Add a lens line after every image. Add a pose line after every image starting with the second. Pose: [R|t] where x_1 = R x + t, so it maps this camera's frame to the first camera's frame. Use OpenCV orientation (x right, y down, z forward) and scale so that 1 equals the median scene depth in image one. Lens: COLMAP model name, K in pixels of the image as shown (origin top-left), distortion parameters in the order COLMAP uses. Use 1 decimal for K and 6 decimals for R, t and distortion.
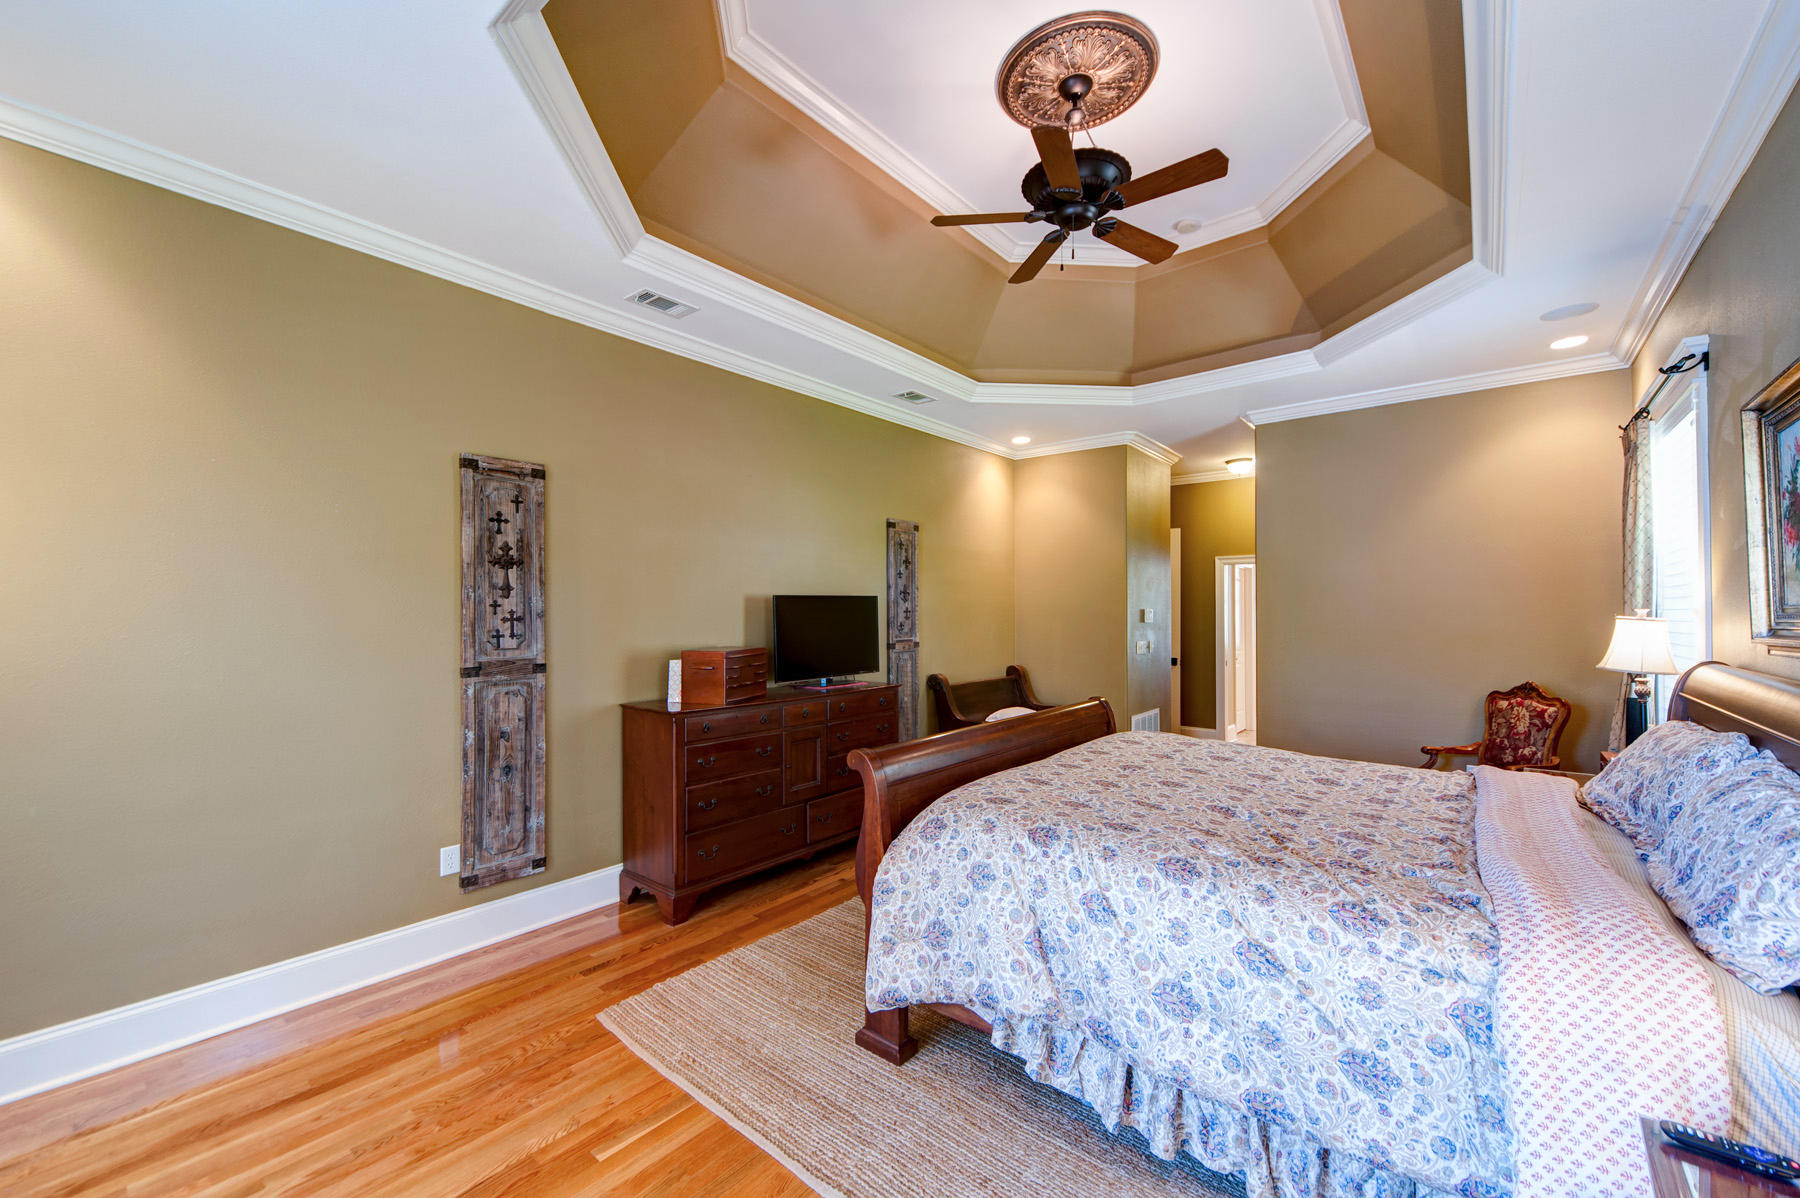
lens RADIAL K [[709.7, 0, 889.7], [0, 709.7, 601.6], [0, 0, 1]] dist [-0.000222, -0.000954]
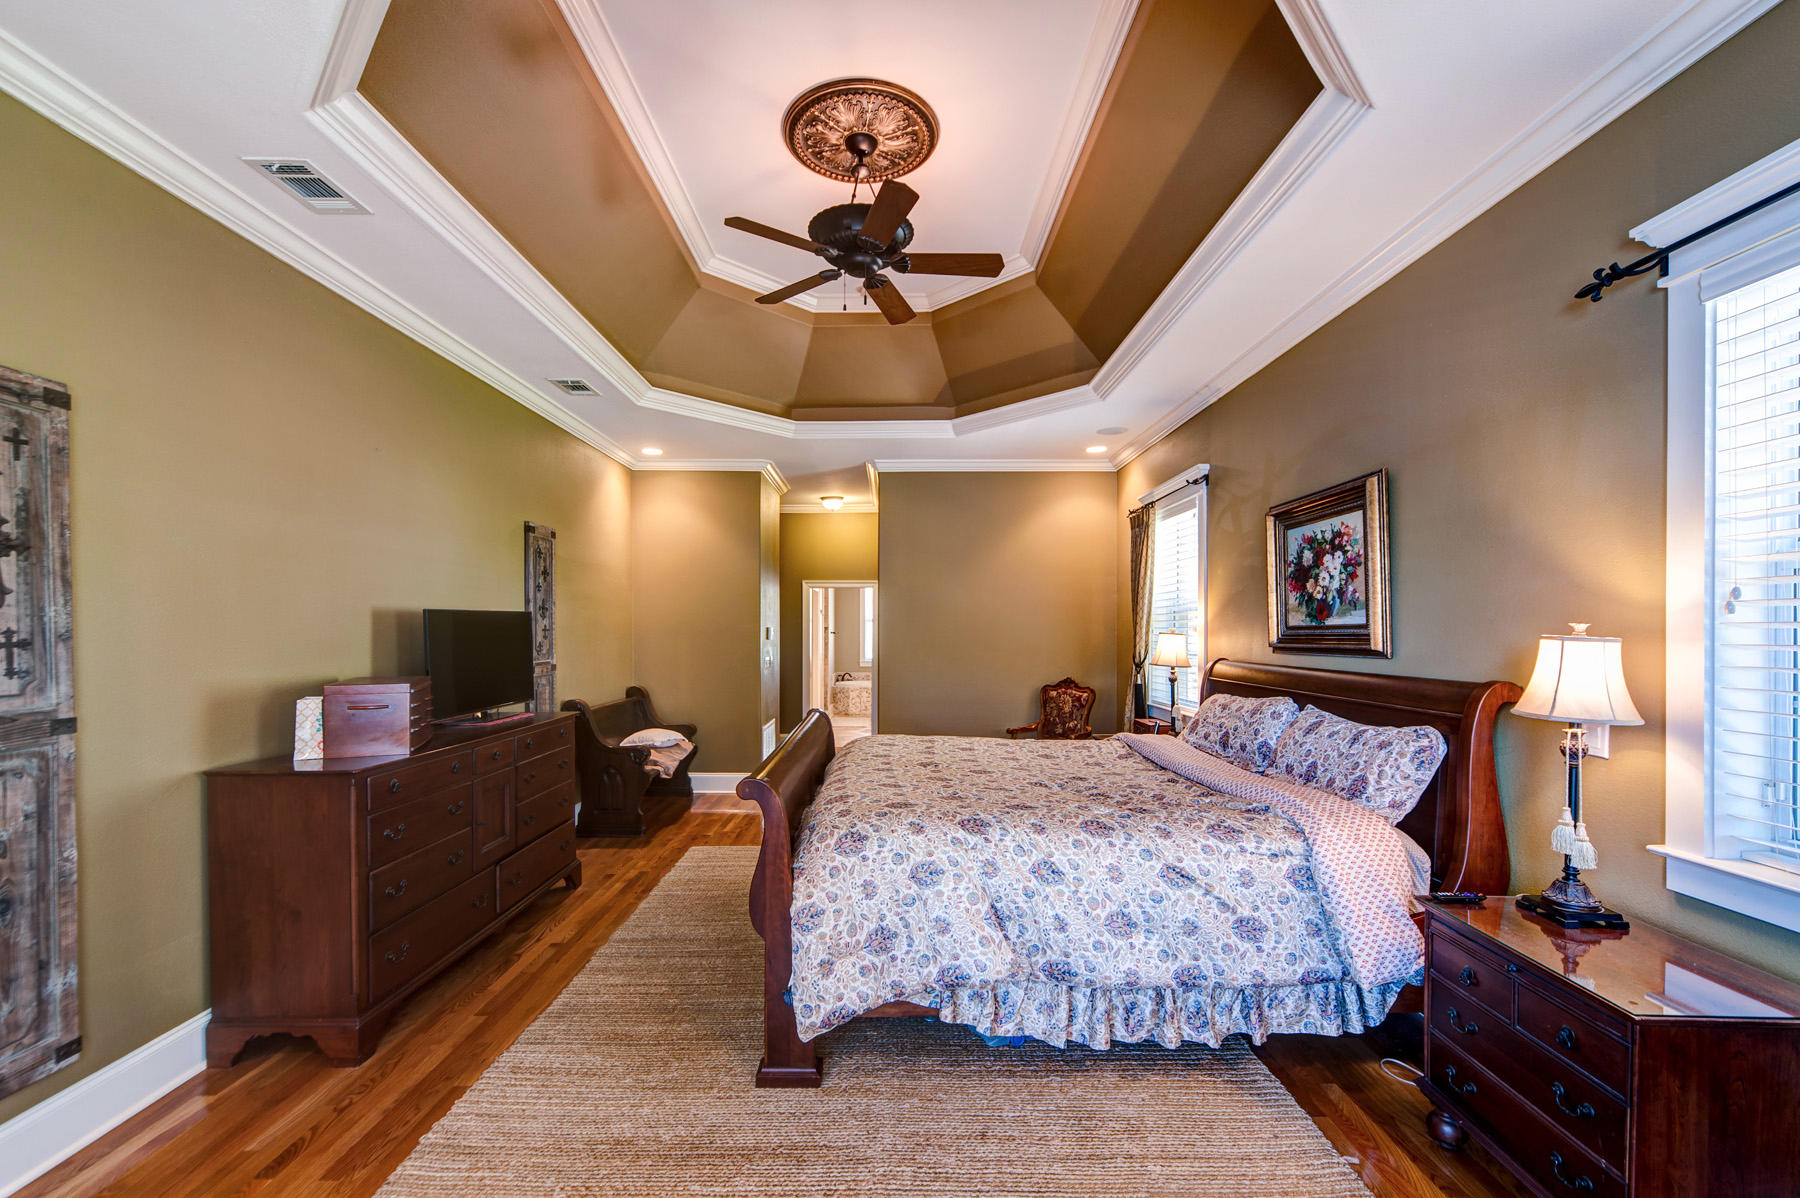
lens RADIAL K [[709.7, 0, 870.0], [0, 709.7, 628.9], [0, 0, 1]] dist [-0.000222, -0.000954]
pose [[0.783341, -0.000904, 0.621592, -0.367216], [-0.007349, 0.999916, 0.010716, 0.001043], [-0.621549, -0.012962, 0.783268, 0.124656]]
